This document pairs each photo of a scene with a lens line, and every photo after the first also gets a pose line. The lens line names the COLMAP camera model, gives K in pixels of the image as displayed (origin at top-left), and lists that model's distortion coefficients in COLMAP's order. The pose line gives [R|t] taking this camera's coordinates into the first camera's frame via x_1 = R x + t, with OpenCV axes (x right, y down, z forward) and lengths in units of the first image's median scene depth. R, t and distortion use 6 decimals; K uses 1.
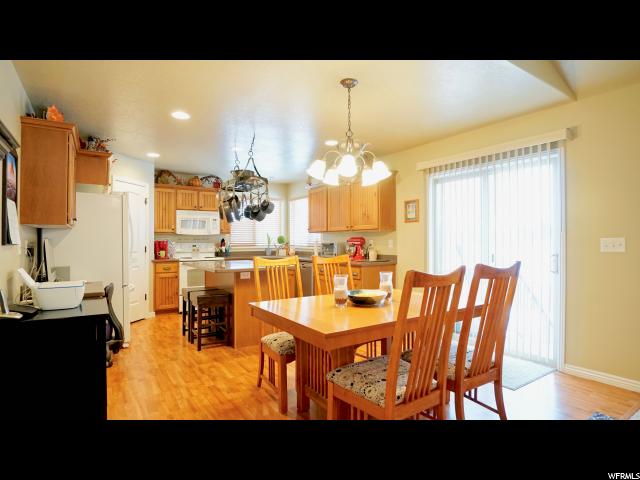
lens RADIAL K [[344.4, 0, 324.2], [0, 344.4, 240.9], [0, 0, 1]] dist [-0.038772, 0.000961]
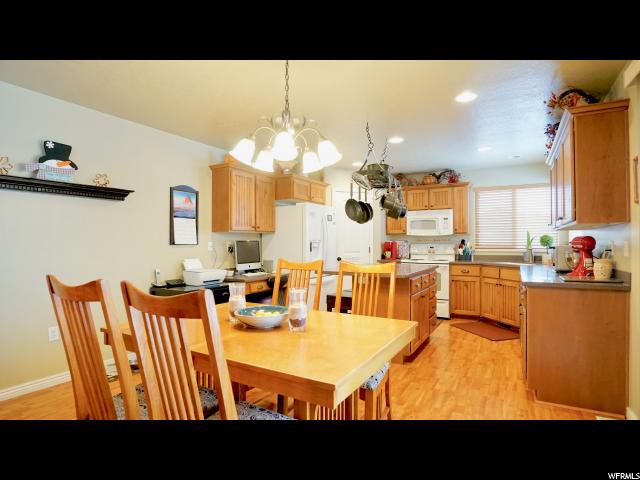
lens RADIAL K [[344.4, 0, 324.2], [0, 344.4, 240.9], [0, 0, 1]] dist [-0.038772, 0.000961]
pose [[0.448922, -0.000463, -0.893571, 0.358520], [-0.003443, 0.999992, -0.002248, -0.000411], [0.893564, 0.004086, 0.448916, 0.331565]]
